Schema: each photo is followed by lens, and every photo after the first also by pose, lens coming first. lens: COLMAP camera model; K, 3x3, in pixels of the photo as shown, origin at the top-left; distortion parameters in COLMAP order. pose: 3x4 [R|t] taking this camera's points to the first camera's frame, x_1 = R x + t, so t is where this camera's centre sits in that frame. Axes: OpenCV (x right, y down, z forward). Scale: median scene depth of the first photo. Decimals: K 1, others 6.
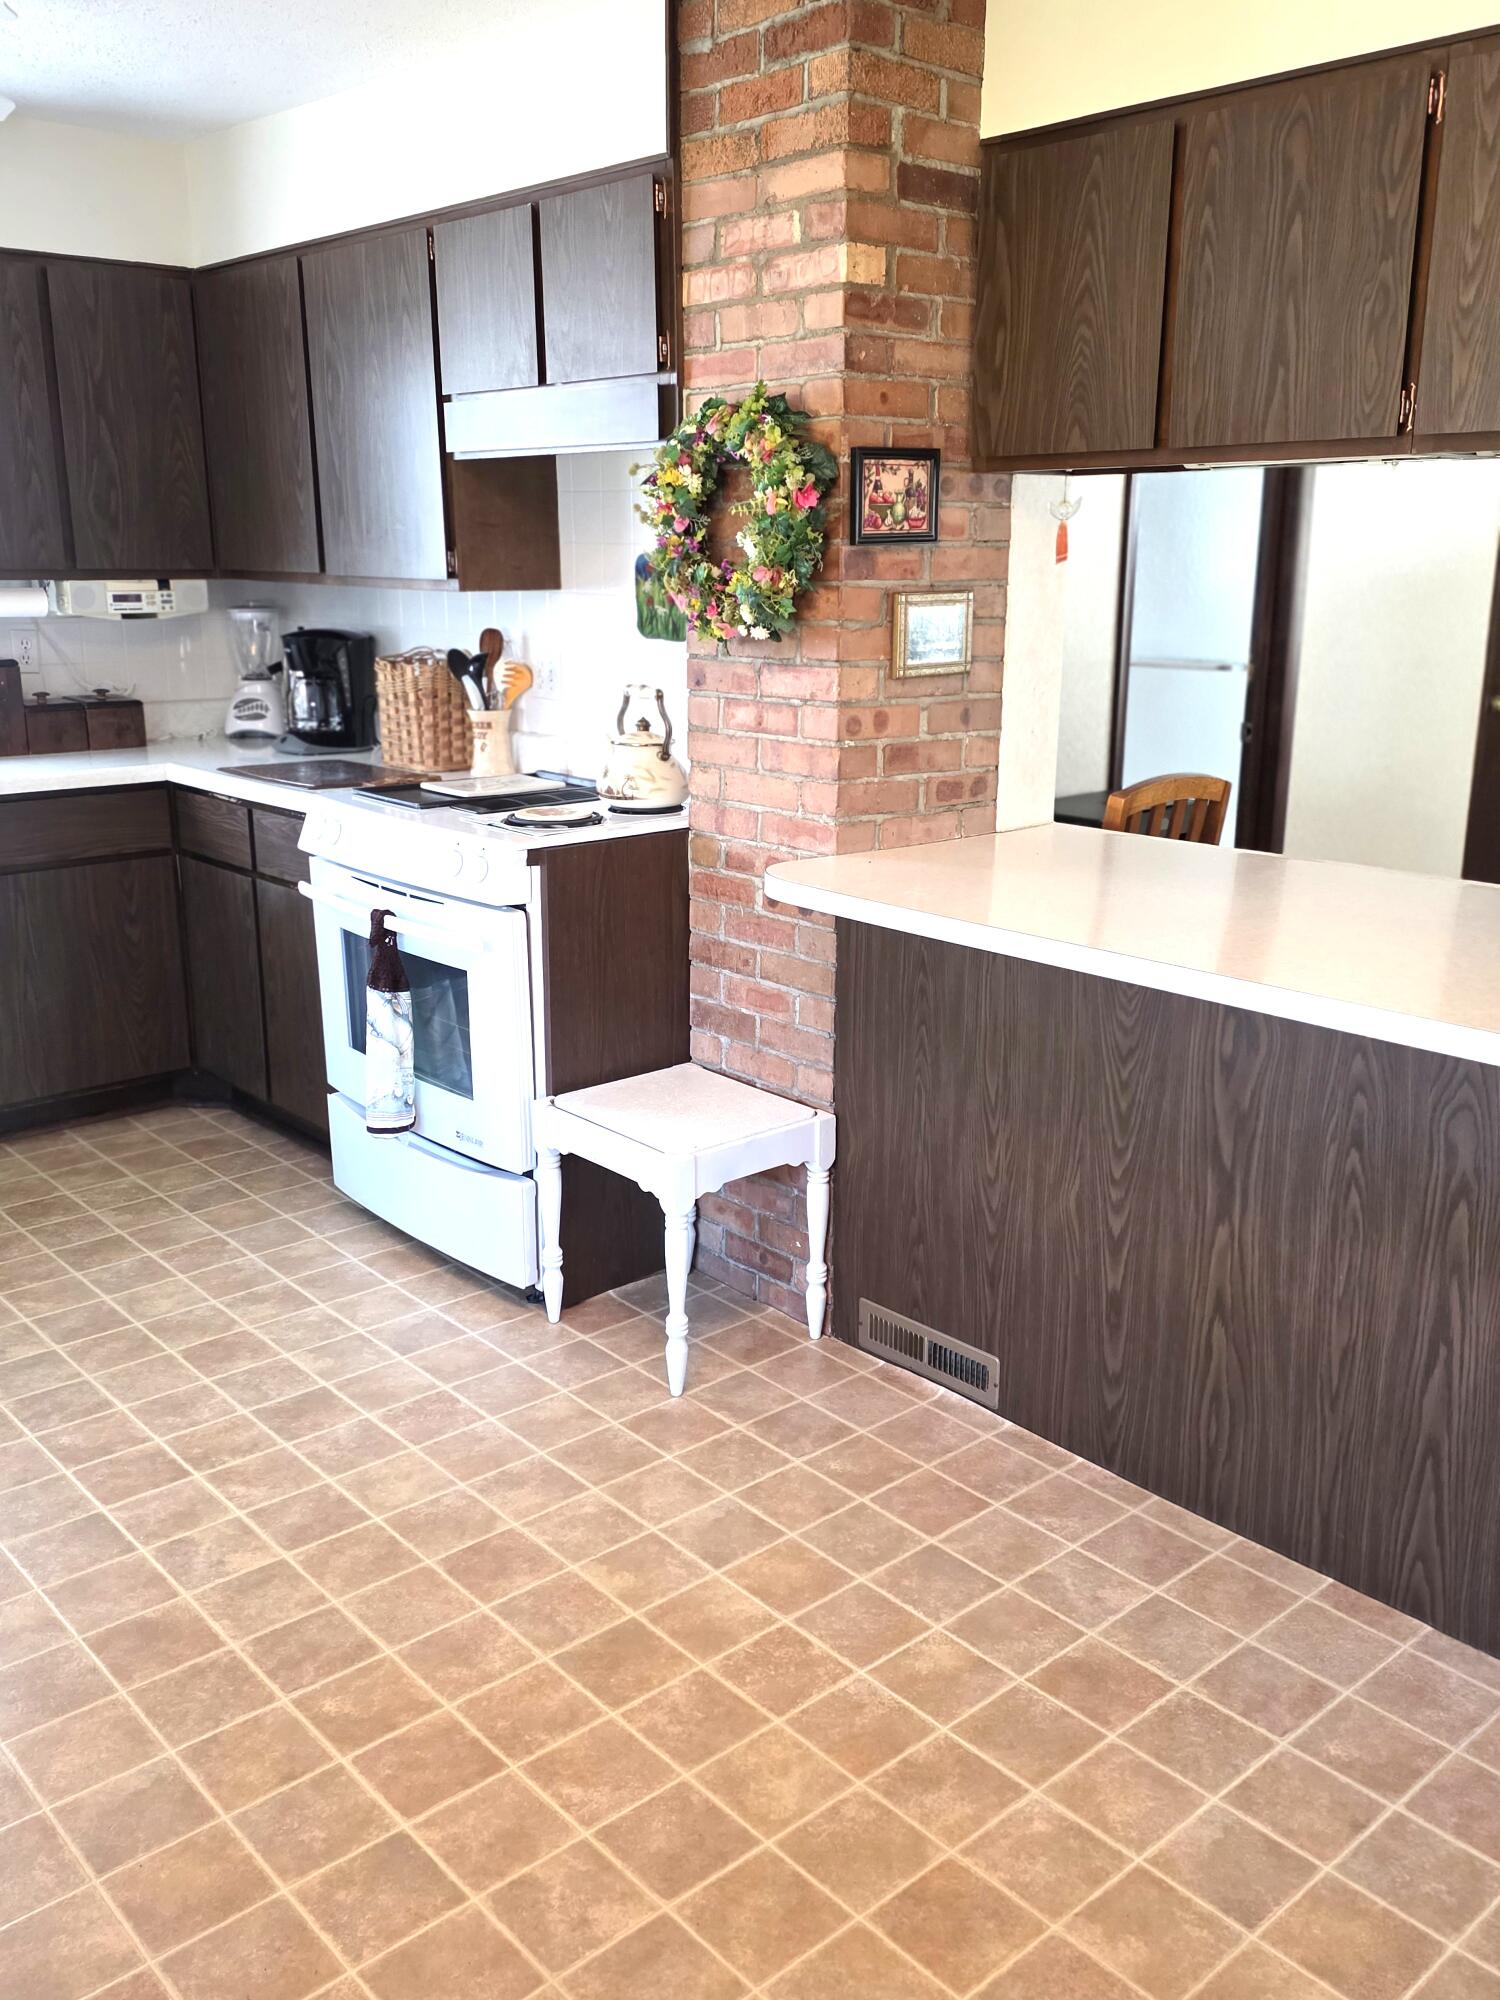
lens RADIAL K [[1709.1, 0, 745.4], [0, 1709.1, 1034.2], [0, 0, 1]] dist [0.113953, -0.000211]
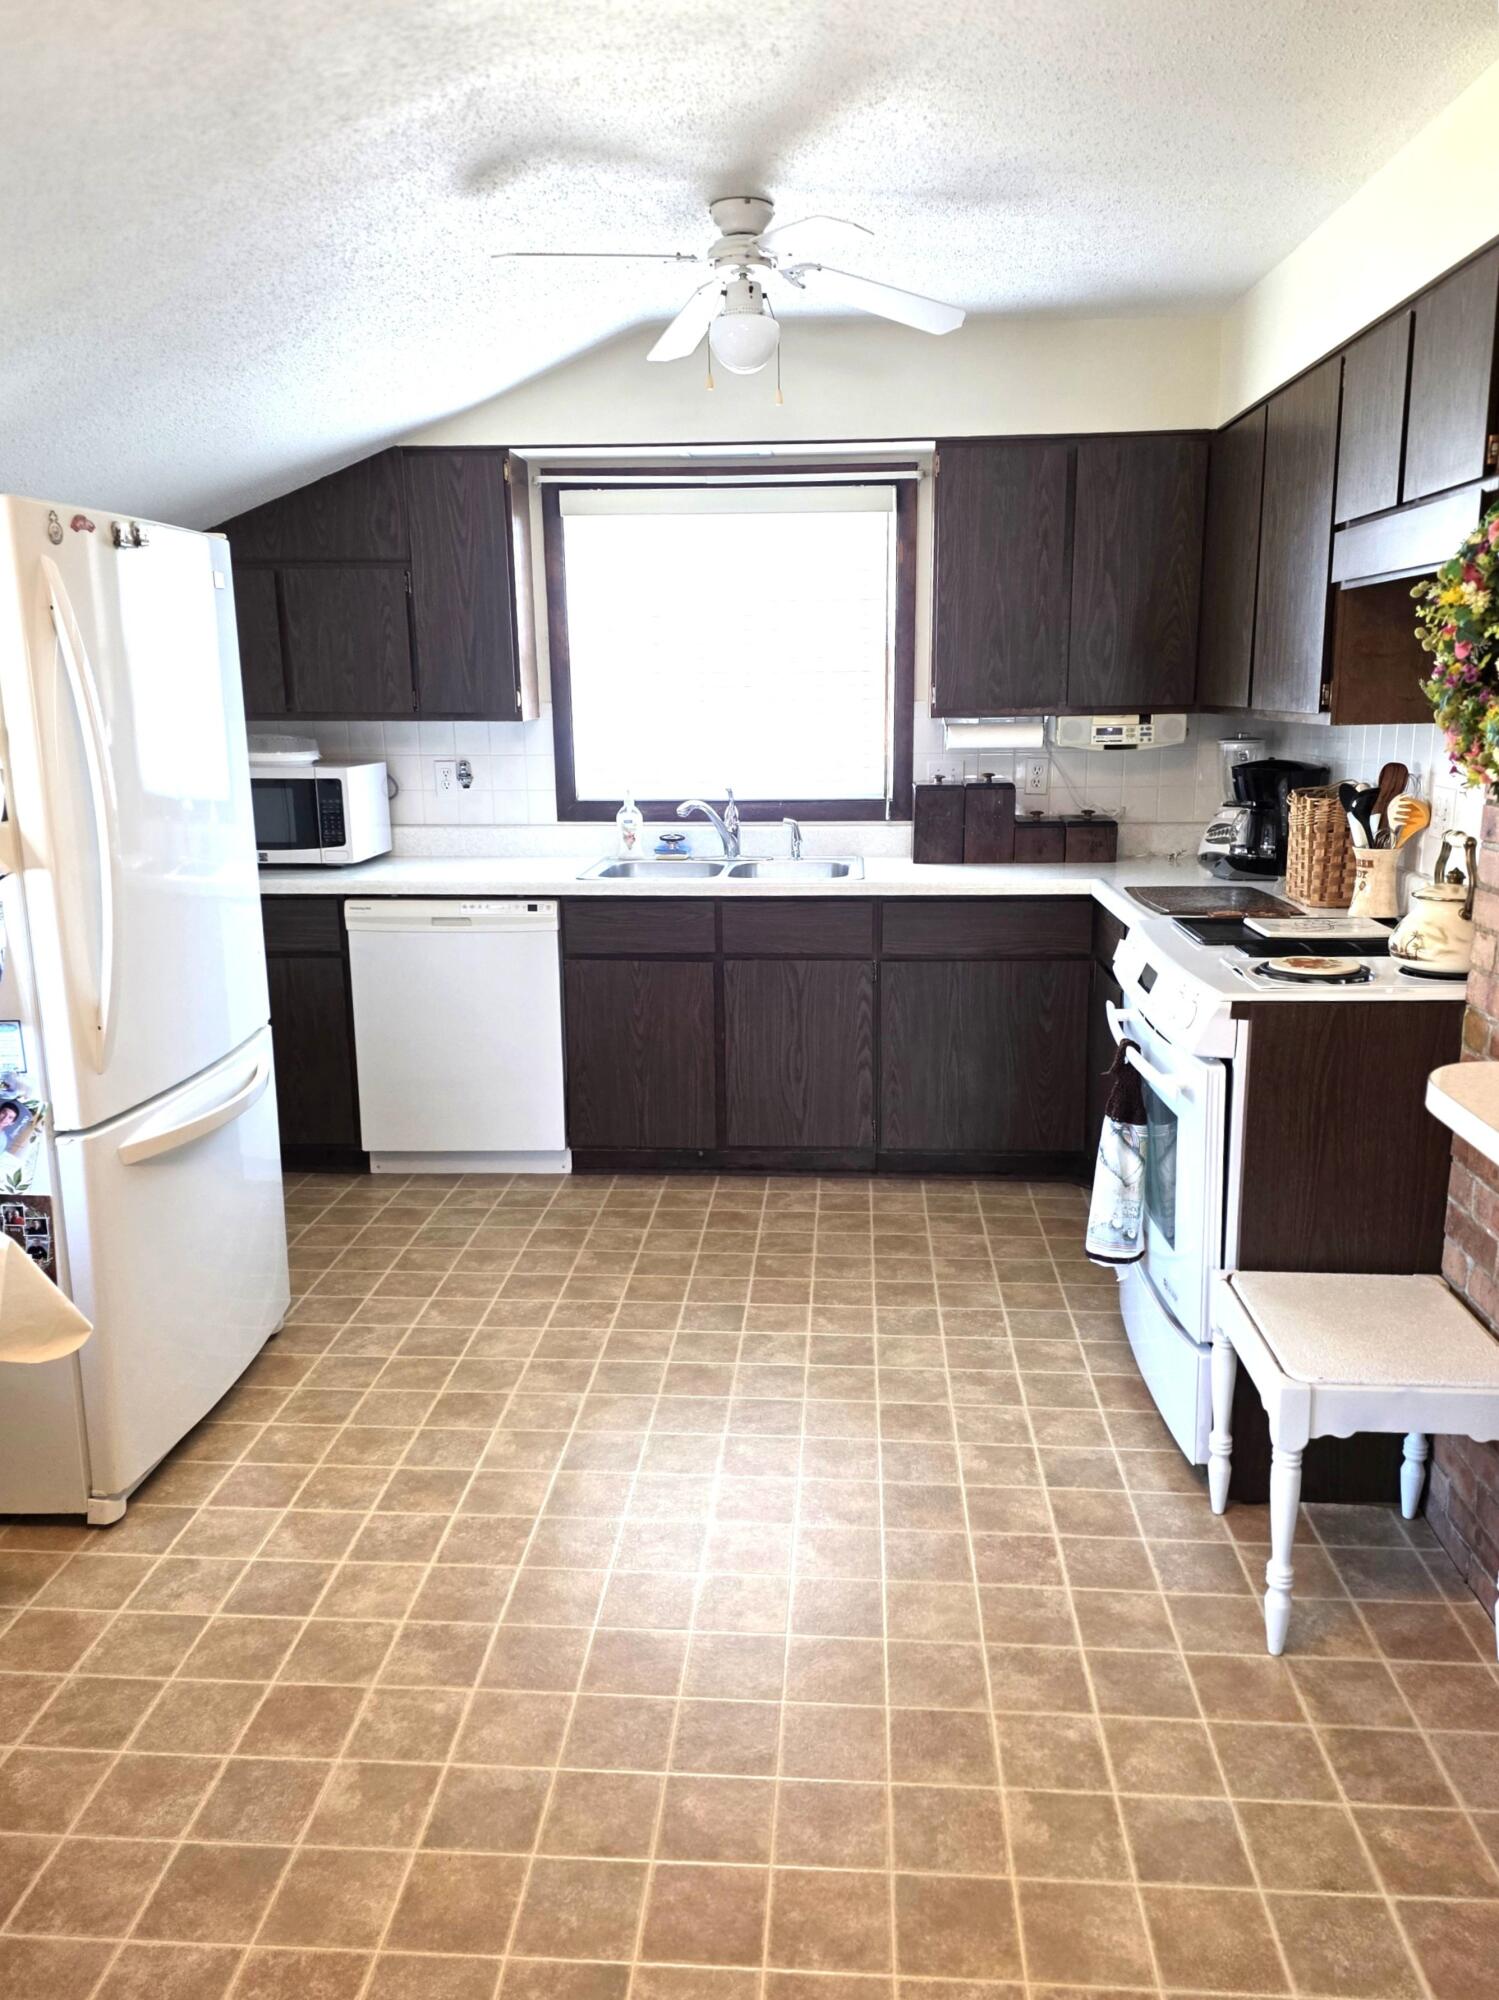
lens RADIAL K [[1501.2, 0, 749.5], [0, 1501.2, 1000.0], [0, 0, 1]] dist [0.164922, -0.137419]
pose [[0.701272, 0.144915, -0.698009, 0.244738], [-0.191766, 0.981378, 0.011083, -0.060858], [0.686617, 0.126082, 0.716003, 0.211996]]
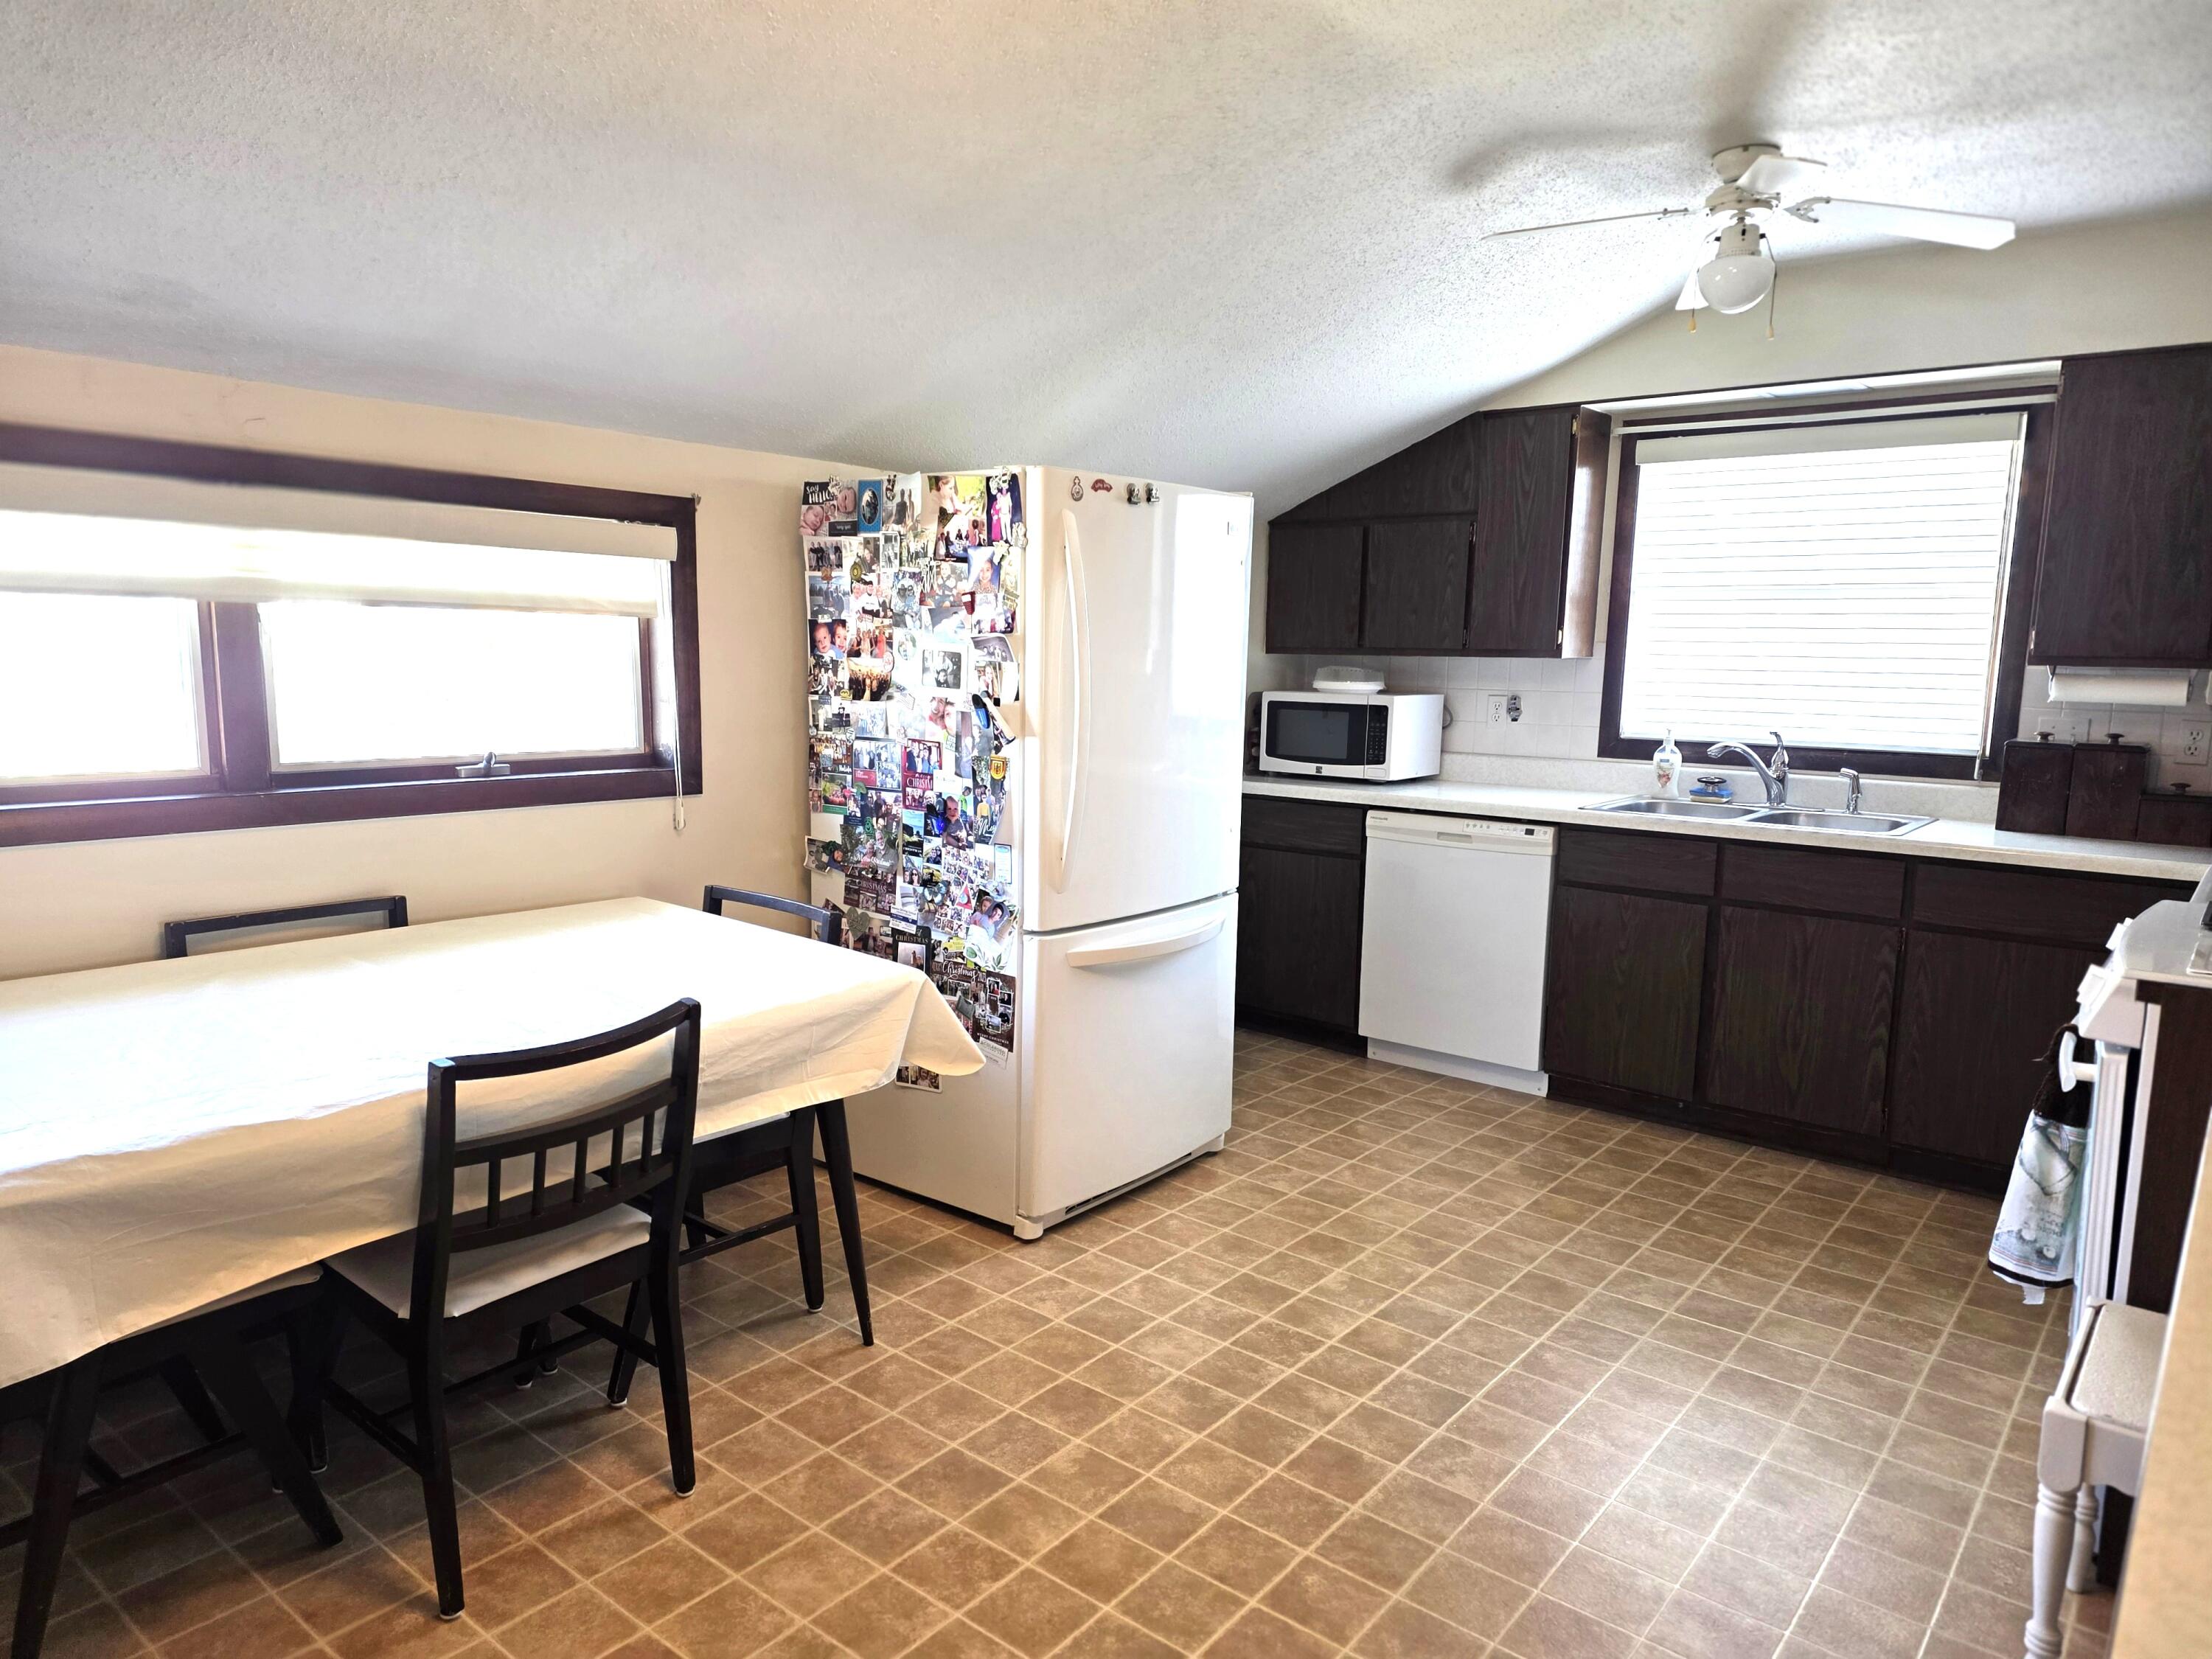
lens RADIAL K [[1476.8, 0, 1106.1], [0, 1476.8, 858.3], [0, 0, 1]] dist [0.222586, -0.193205]
pose [[0.176944, 0.152186, -0.972384, 0.354590], [-0.300811, 0.949060, 0.093797, -0.070159], [0.937125, 0.275907, 0.213710, 0.292037]]
